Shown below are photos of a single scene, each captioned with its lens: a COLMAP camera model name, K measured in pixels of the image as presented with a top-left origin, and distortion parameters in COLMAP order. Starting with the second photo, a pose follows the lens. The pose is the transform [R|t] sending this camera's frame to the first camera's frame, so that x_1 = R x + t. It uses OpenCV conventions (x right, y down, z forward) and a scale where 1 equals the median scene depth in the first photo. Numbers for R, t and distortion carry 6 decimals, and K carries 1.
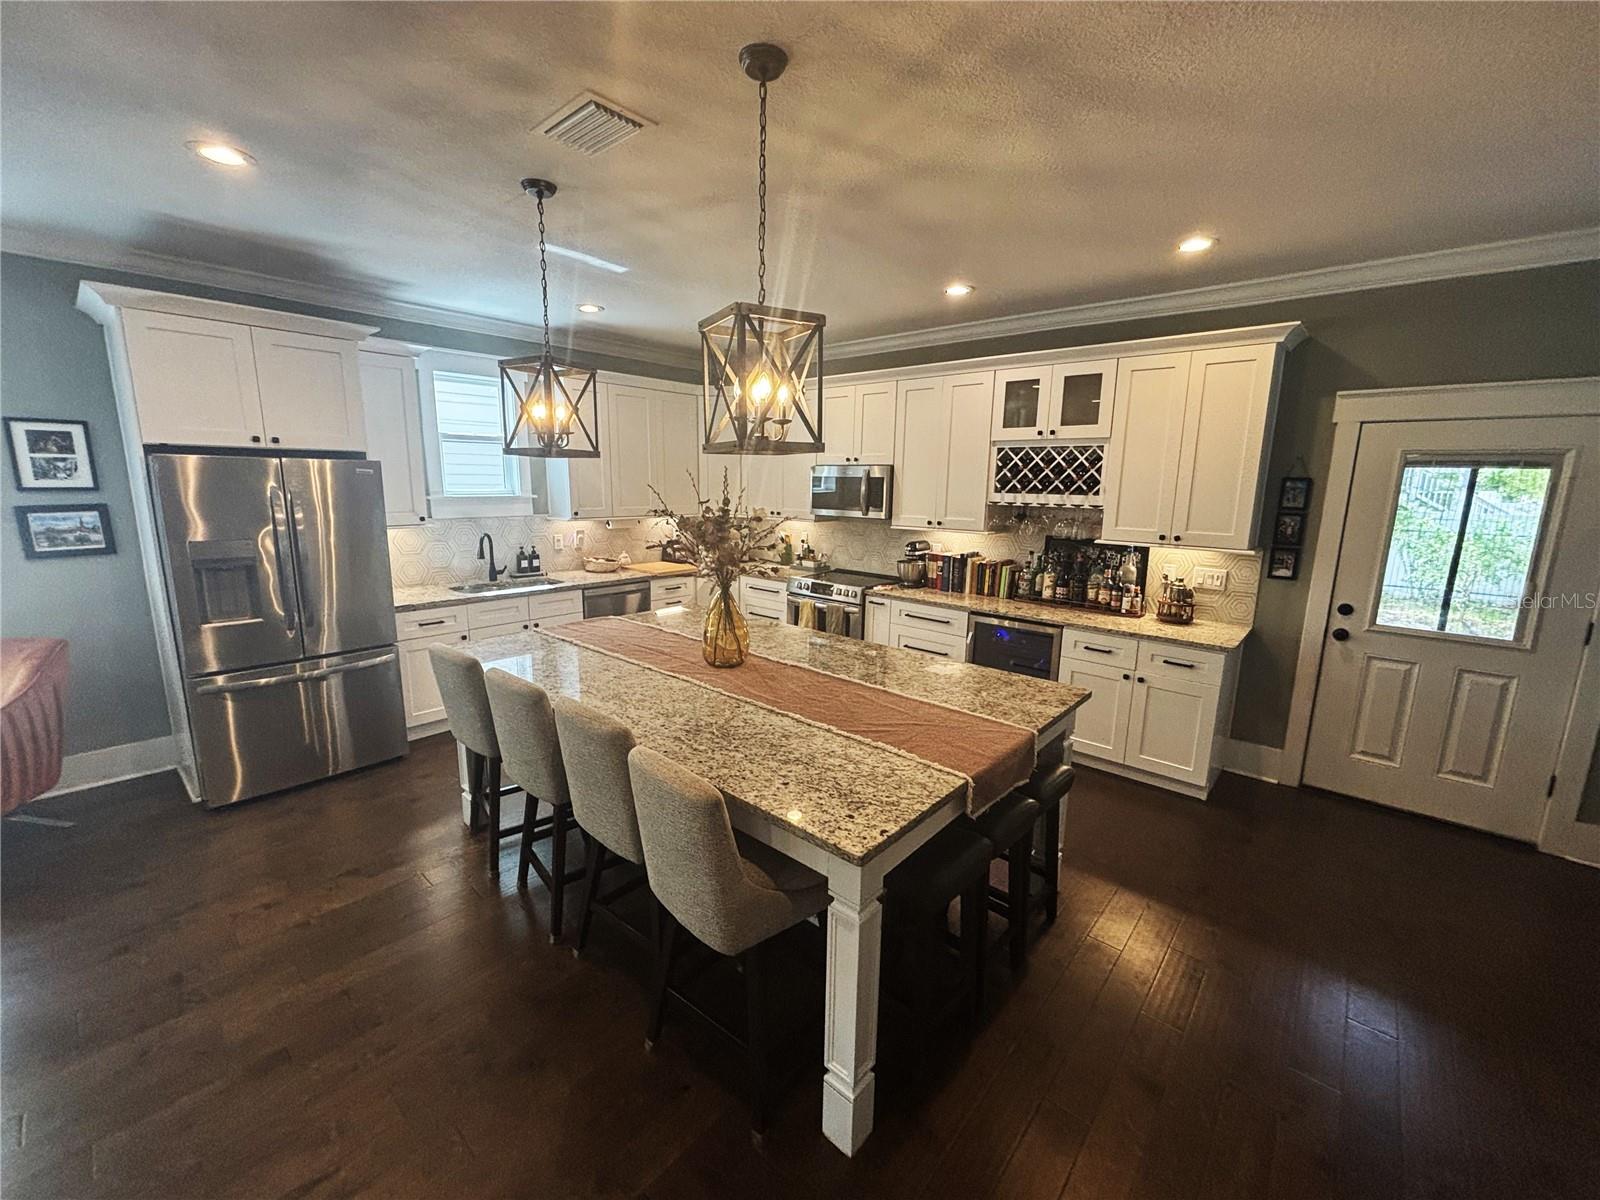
lens RADIAL K [[647.3, 0, 800.0], [0, 647.3, 600.5], [0, 0, 1]] dist [-0.000539, -0.000341]
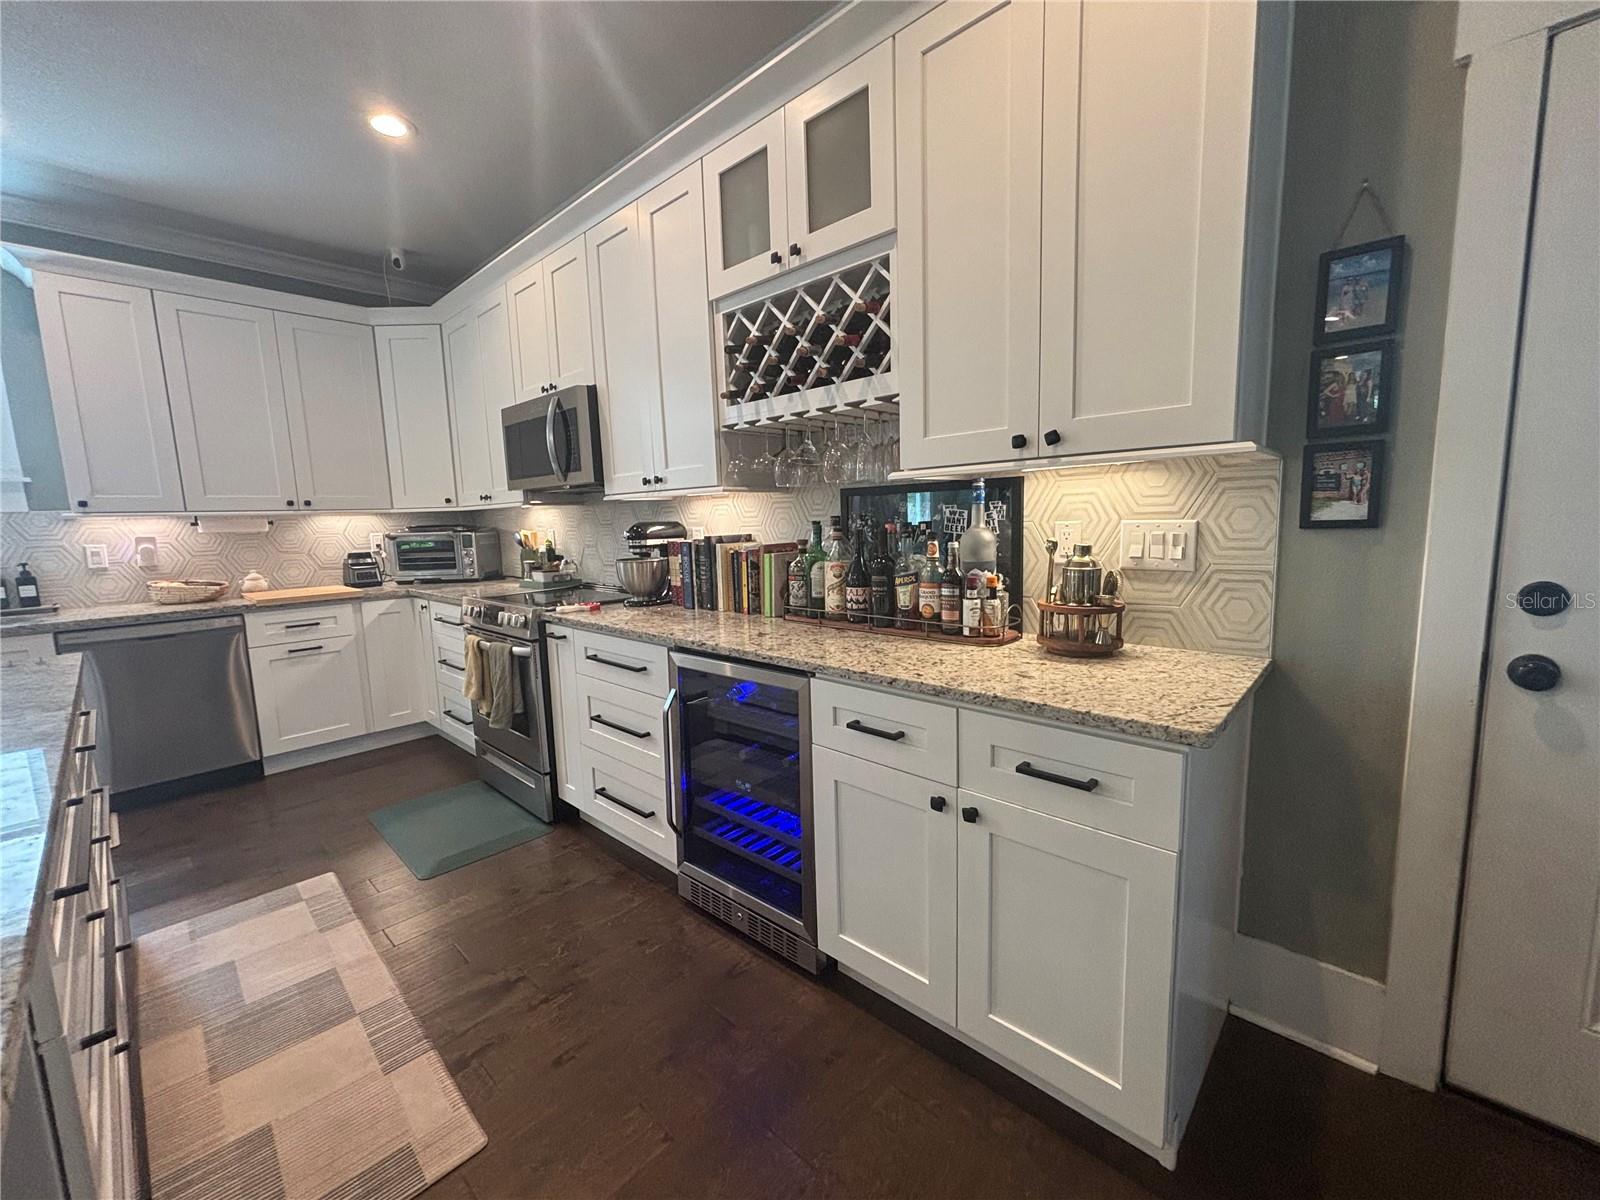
lens RADIAL K [[649.2, 0, 798.9], [0, 649.2, 598.7], [0, 0, 1]] dist [0.003668, 0.000042]
pose [[0.998271, -0.043699, -0.039318, 0.402532], [0.041375, 0.997454, -0.058088, 0.015071], [0.041757, 0.056361, 0.997537, 0.554910]]
